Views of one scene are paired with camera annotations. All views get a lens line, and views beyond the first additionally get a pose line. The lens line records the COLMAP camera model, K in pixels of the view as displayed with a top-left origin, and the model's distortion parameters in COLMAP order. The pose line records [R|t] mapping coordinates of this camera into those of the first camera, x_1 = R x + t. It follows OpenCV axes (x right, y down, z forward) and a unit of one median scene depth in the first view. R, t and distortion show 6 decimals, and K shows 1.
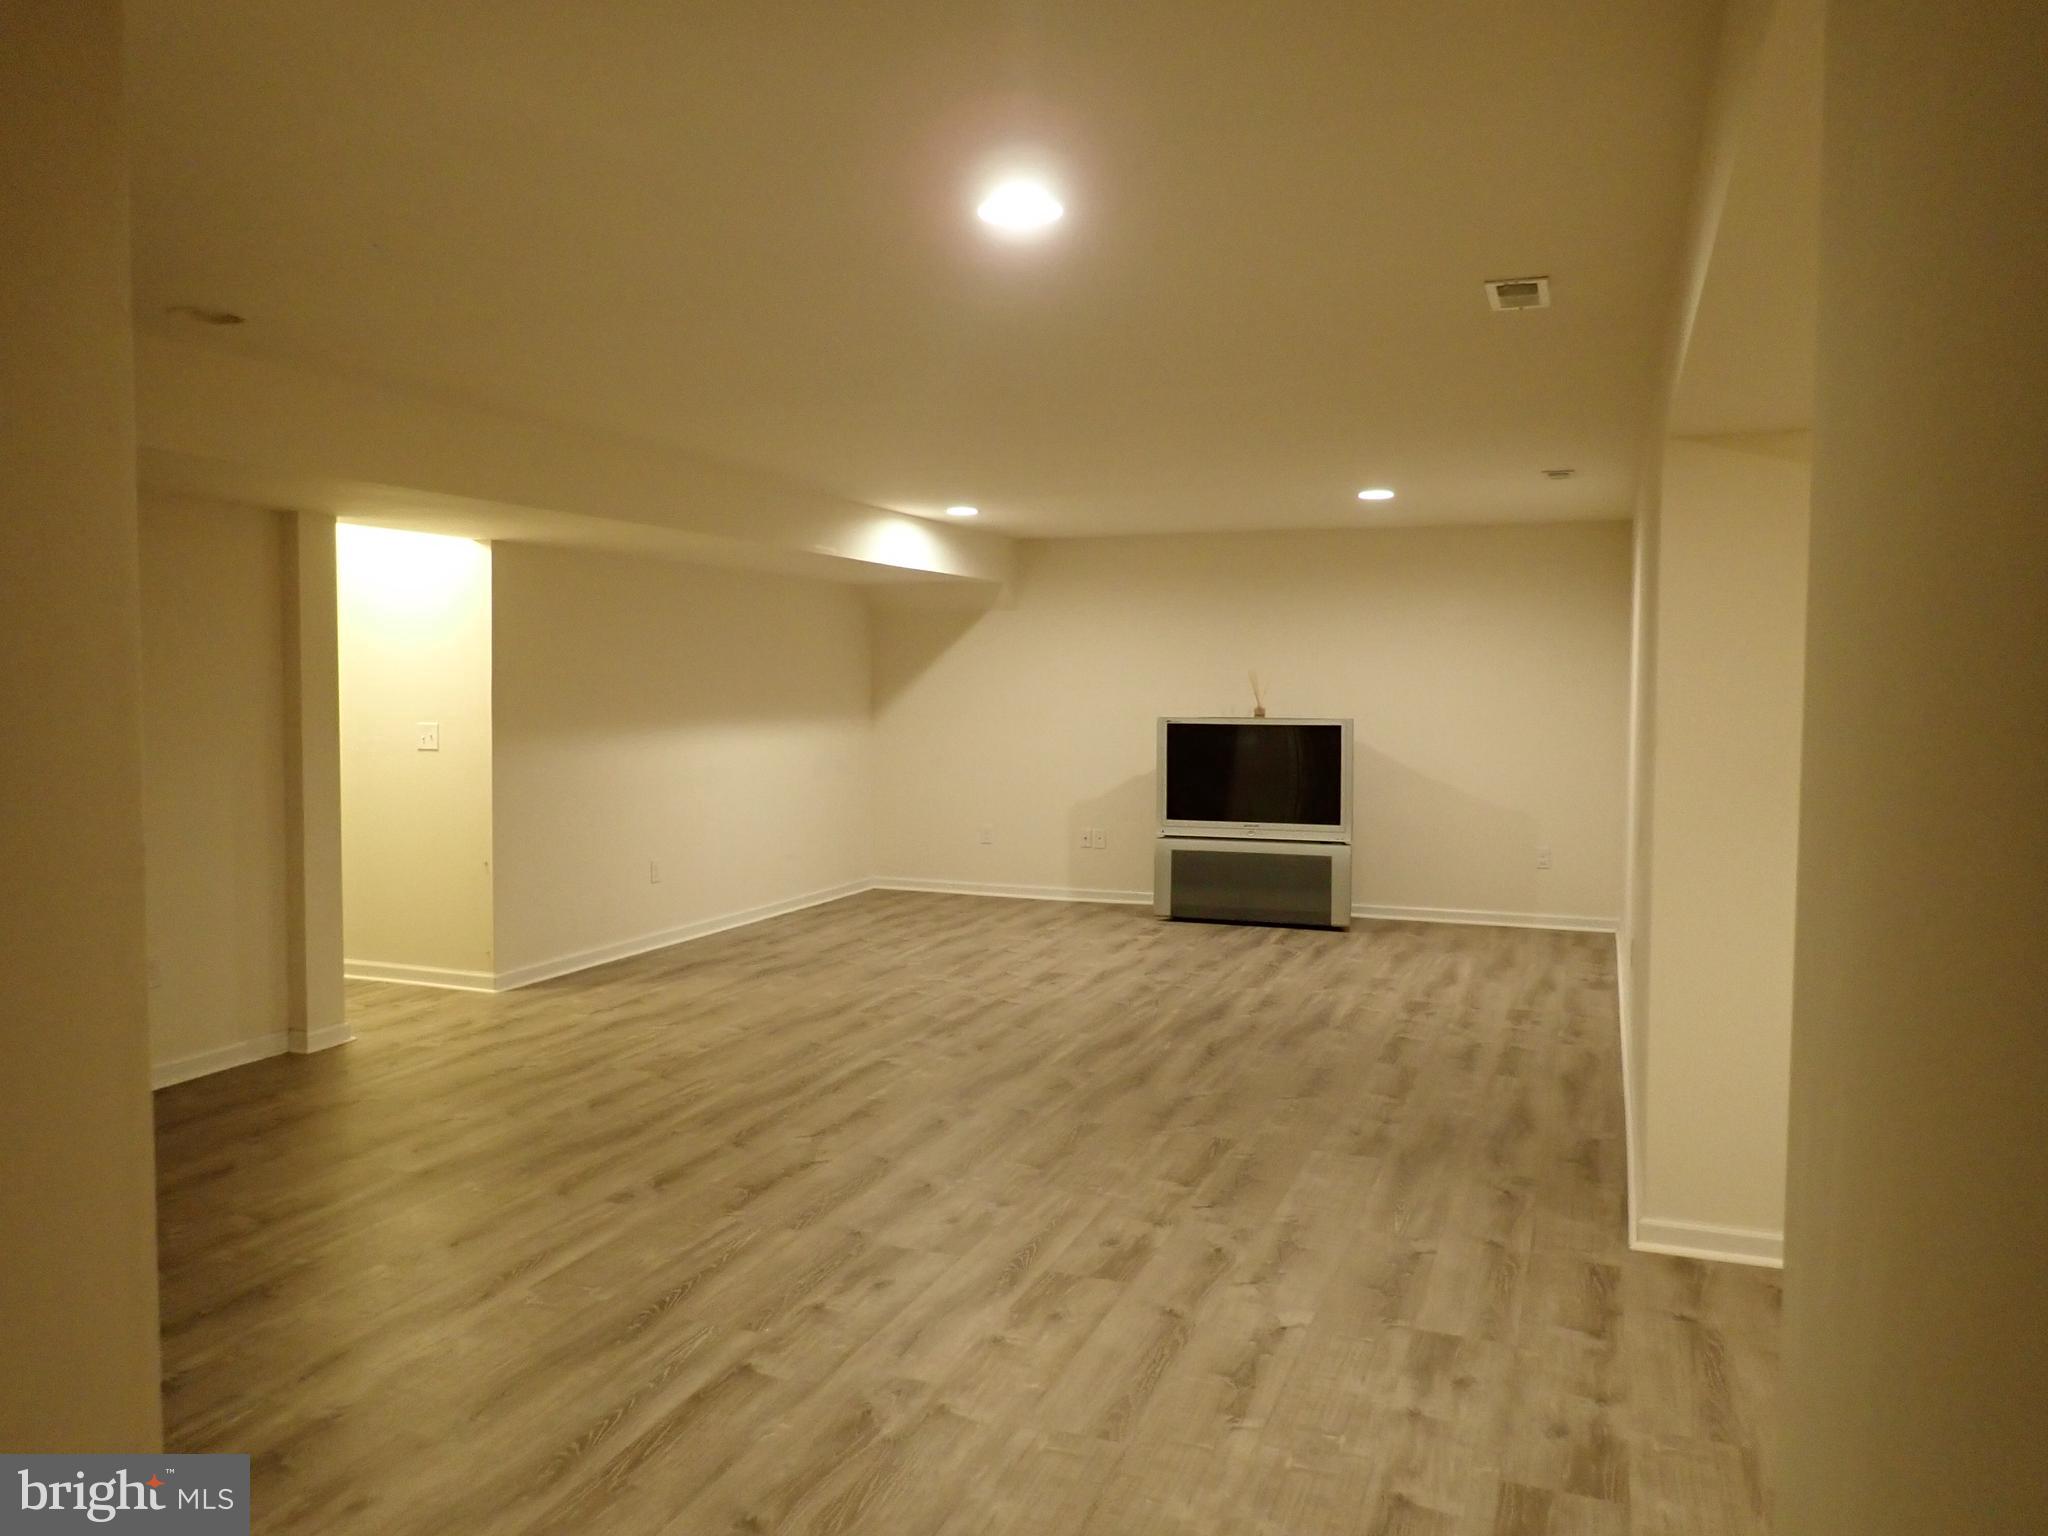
lens RADIAL K [[1515.4, 0, 1023.6], [0, 1515.4, 766.8], [0, 0, 1]] dist [-0.003445, 0.004330]
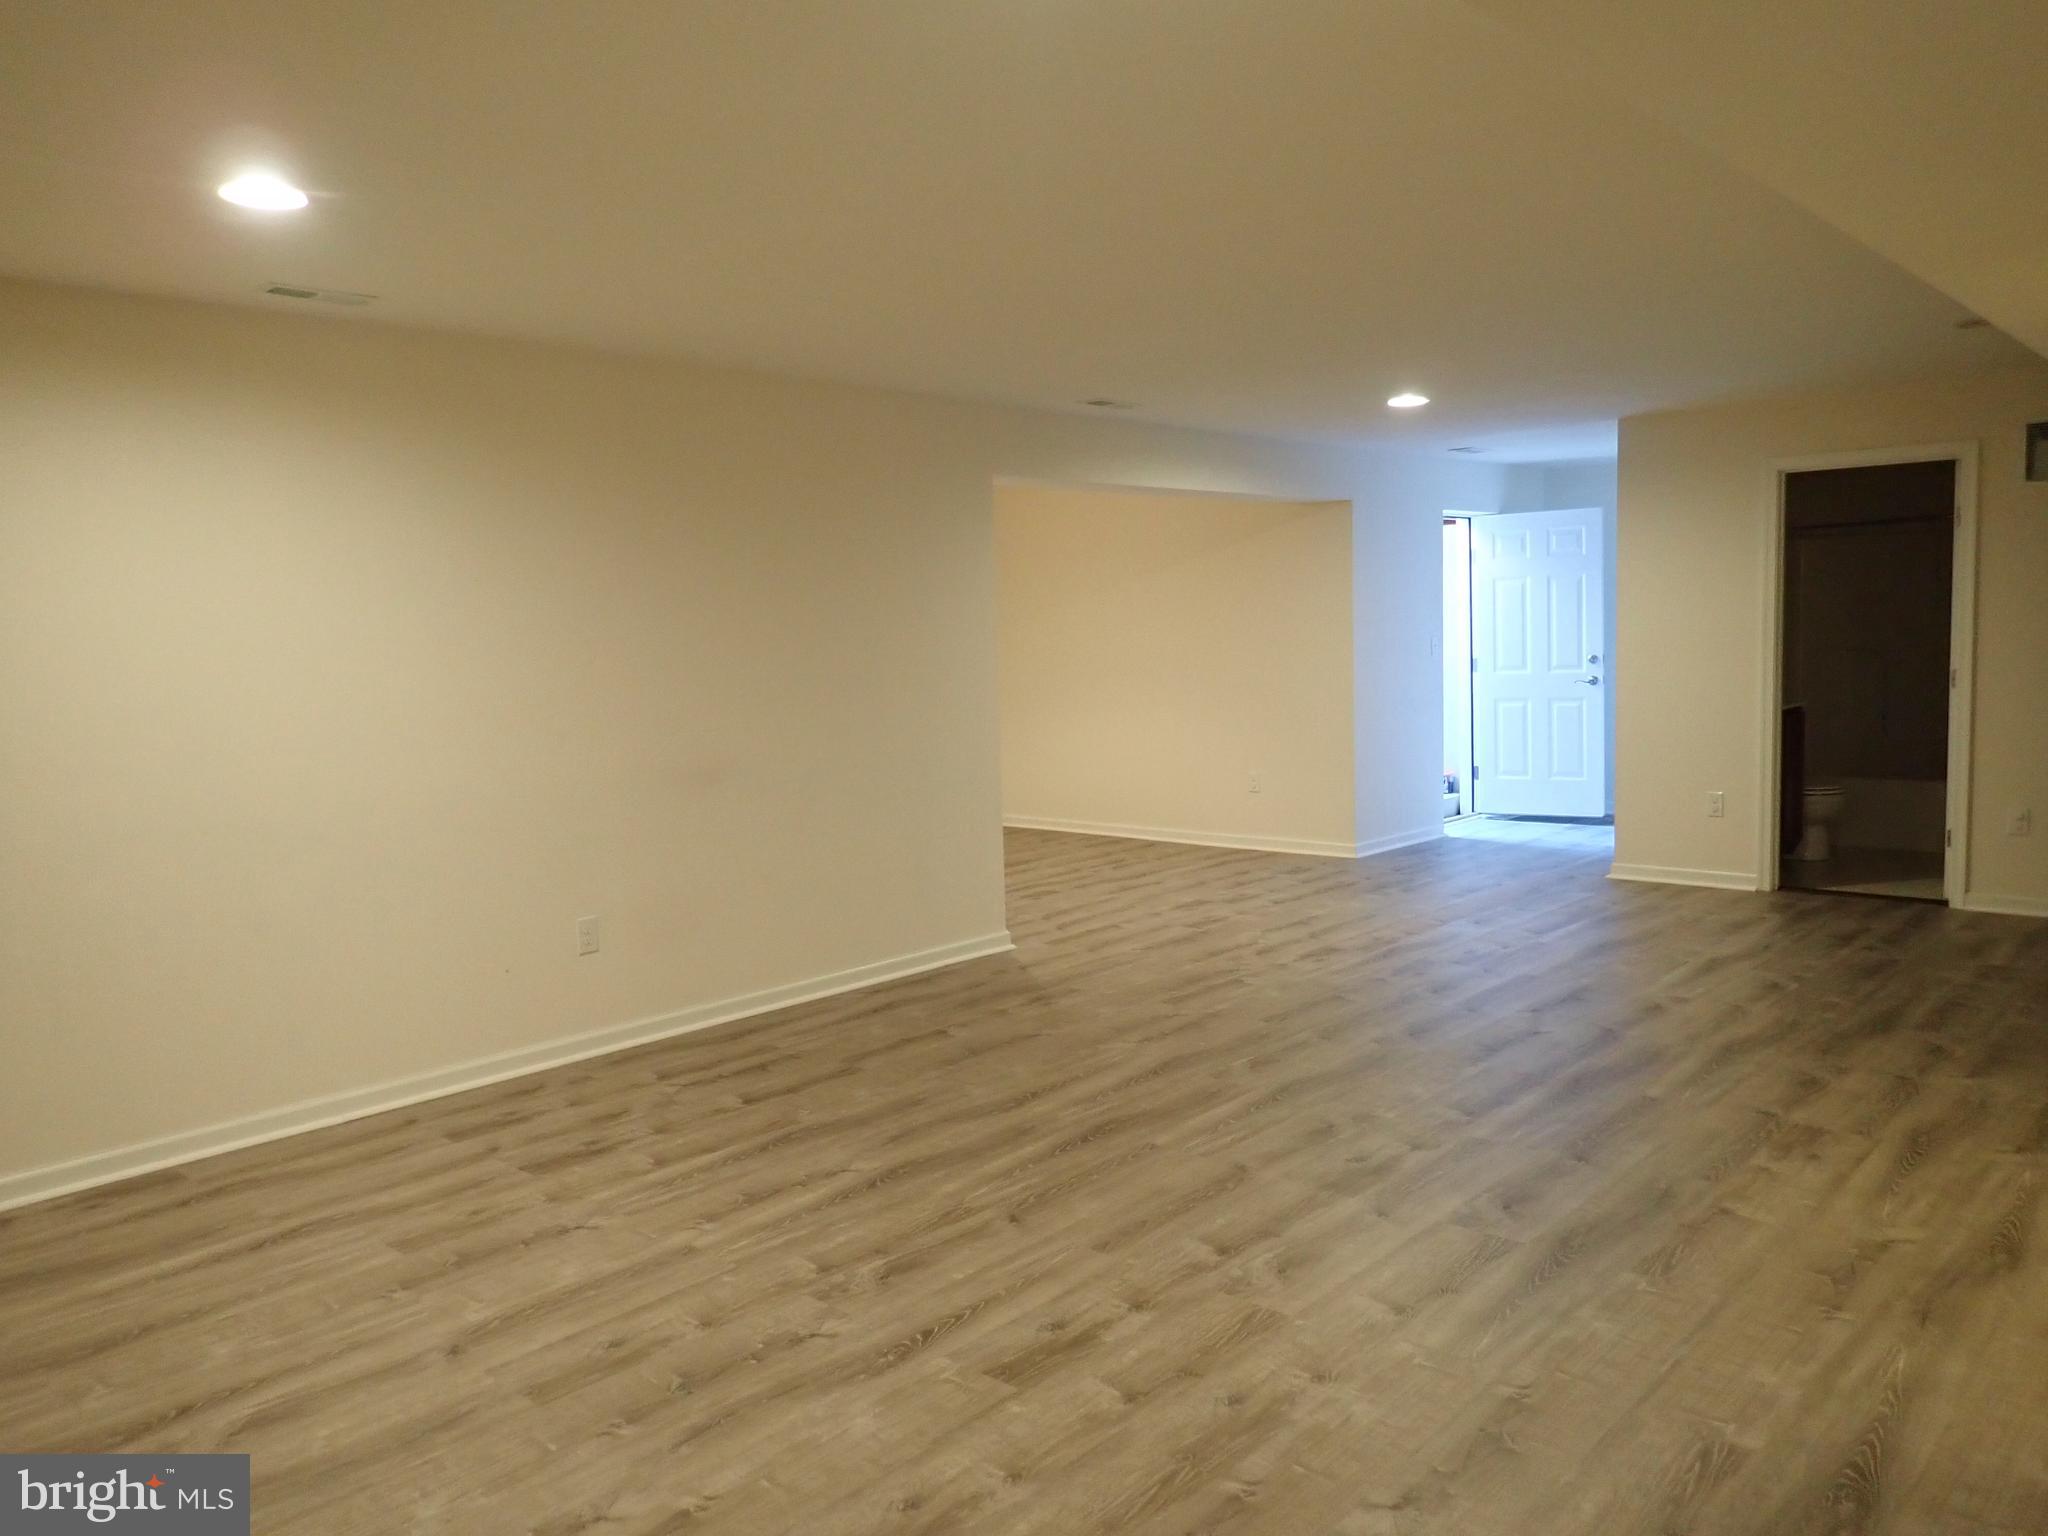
lens RADIAL K [[1515.4, 0, 1025.9], [0, 1515.4, 766.6], [0, 0, 1]] dist [-0.003445, 0.004330]
pose [[-0.930583, -0.013194, 0.365843, -0.201246], [0.045595, 0.987392, 0.151588, -0.122731], [-0.363230, 0.157746, -0.918248, 2.192382]]
